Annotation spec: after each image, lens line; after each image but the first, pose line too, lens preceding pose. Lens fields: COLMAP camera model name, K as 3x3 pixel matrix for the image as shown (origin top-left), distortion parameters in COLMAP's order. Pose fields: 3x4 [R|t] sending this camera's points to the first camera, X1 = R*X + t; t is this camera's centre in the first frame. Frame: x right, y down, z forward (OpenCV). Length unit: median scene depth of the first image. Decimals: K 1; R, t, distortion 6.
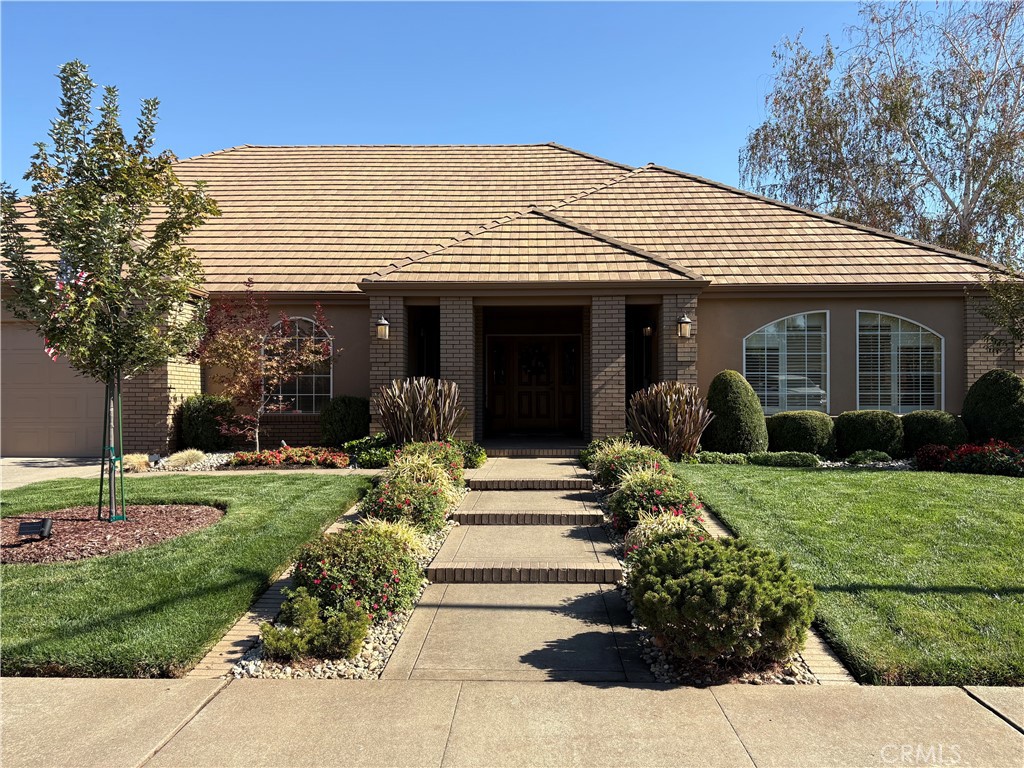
lens RADIAL K [[769.5, 0, 512.0], [0, 769.5, 384.0], [0, 0, 1]] dist [0.036547, -0.000203]
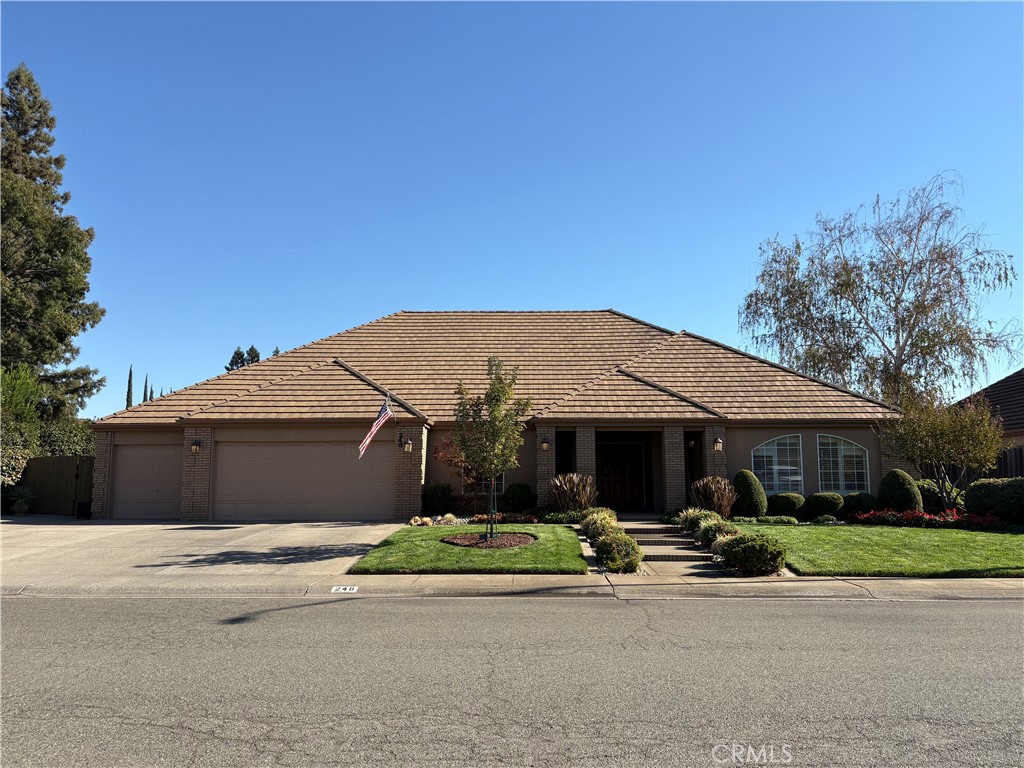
lens RADIAL K [[777.2, 0, 472.2], [0, 777.2, 385.9], [0, 0, 1]] dist [-0.004822, -0.005891]
pose [[0.999378, -0.001016, -0.035260, -0.243490], [-0.002693, 0.994471, -0.104977, -0.017456], [0.035172, 0.105007, 0.993849, -0.704799]]
